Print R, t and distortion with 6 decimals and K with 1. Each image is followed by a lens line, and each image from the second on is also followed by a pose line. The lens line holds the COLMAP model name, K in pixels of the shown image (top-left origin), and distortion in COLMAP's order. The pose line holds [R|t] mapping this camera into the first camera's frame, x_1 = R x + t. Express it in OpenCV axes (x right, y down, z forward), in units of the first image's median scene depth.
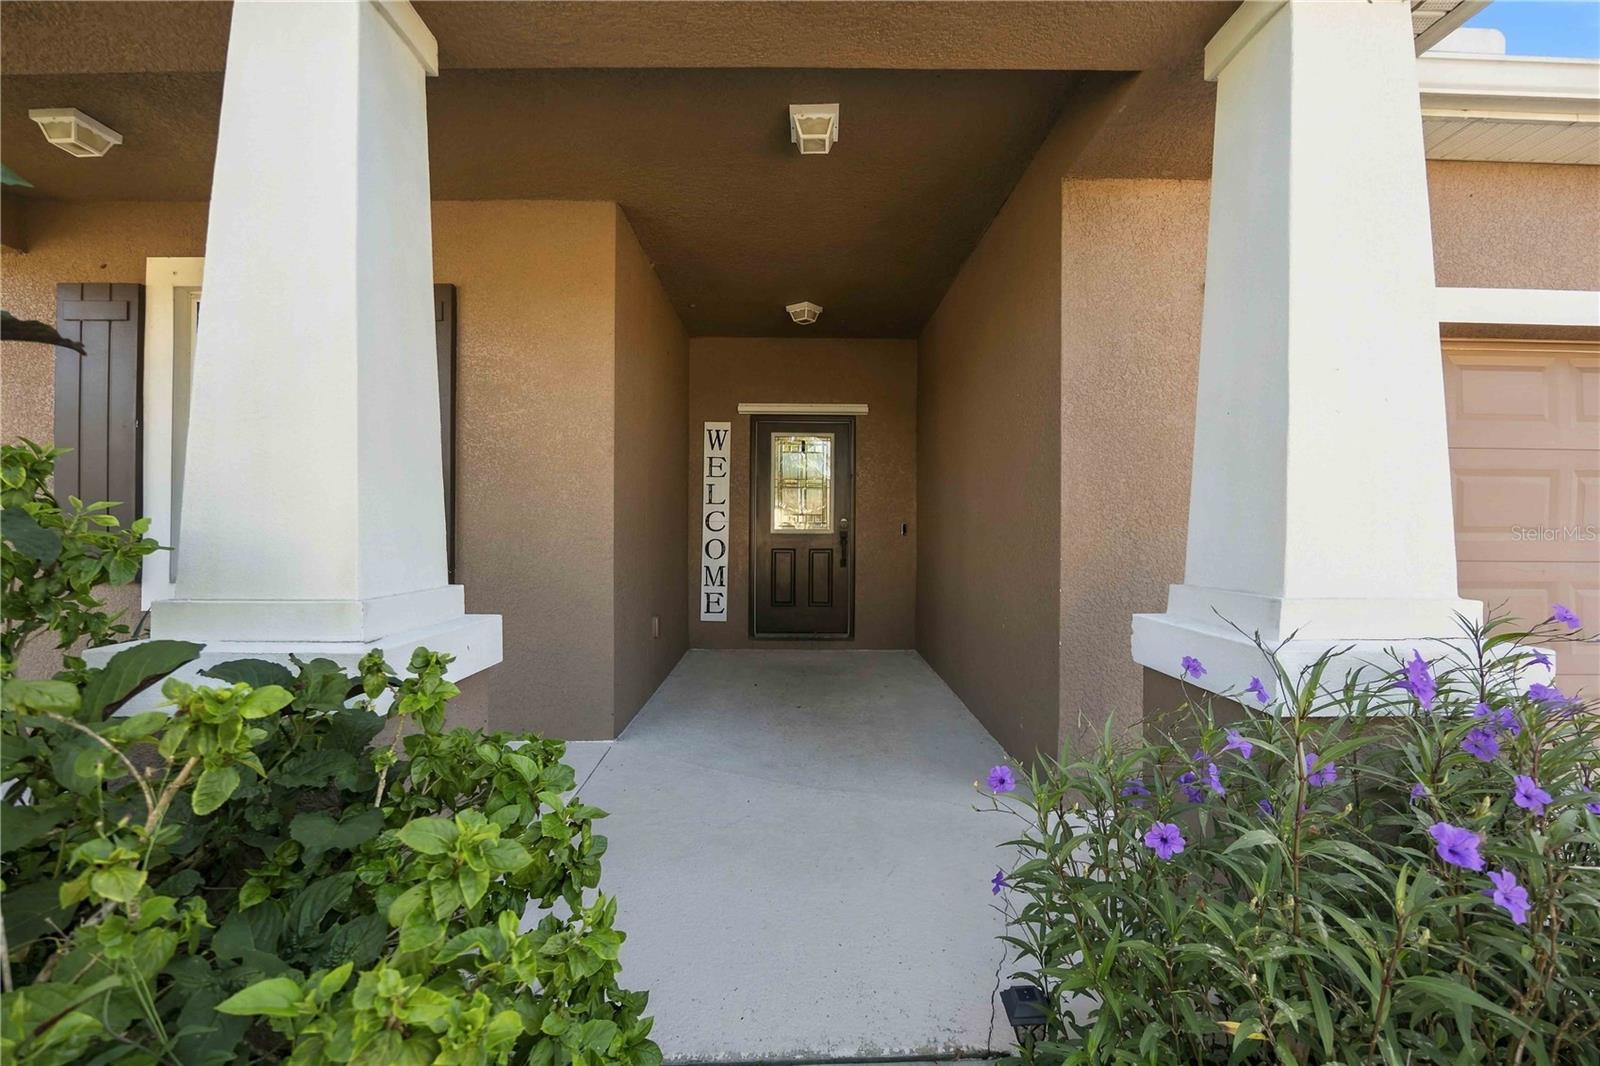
lens RADIAL K [[721.0, 0, 804.5], [0, 721.0, 528.5], [0, 0, 1]] dist [-0.002063, -0.000038]
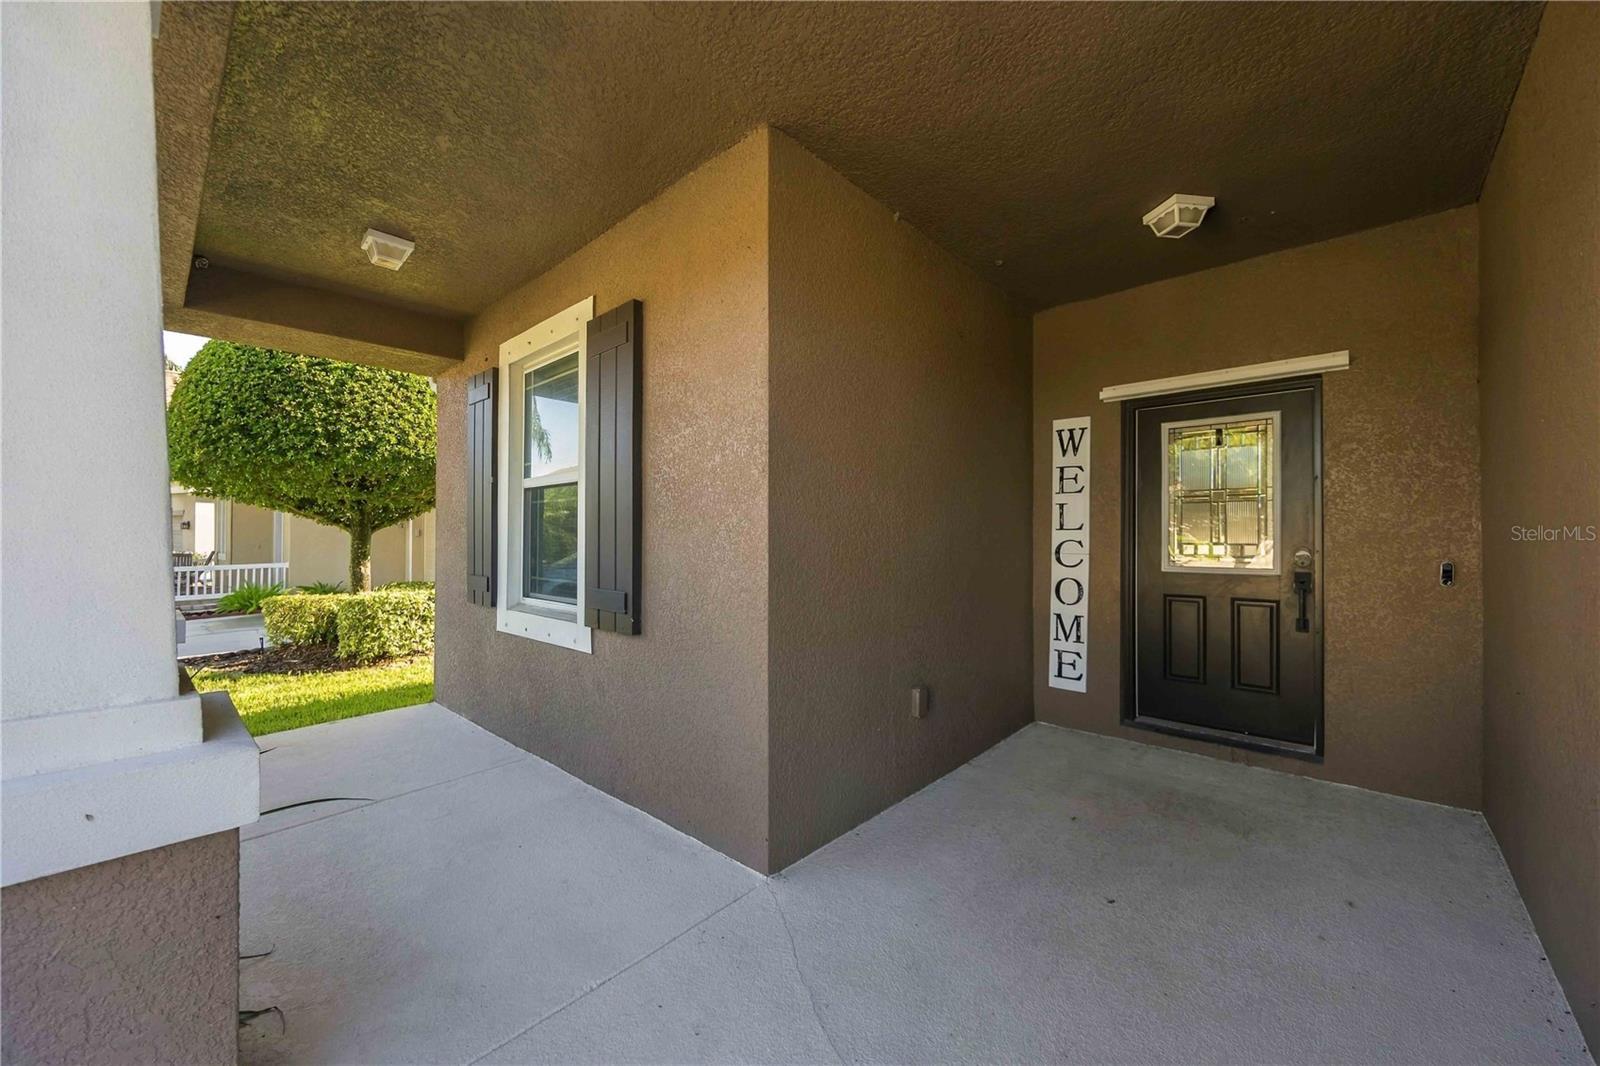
lens RADIAL K [[605.4, 0, 795.4], [0, 605.4, 533.2], [0, 0, 1]] dist [-0.003082, 0.000324]
pose [[0.714792, -0.009184, -0.699277, 0.108252], [0.000085, 0.999915, -0.013046, -0.022744], [0.699337, 0.009266, 0.714732, 0.364091]]
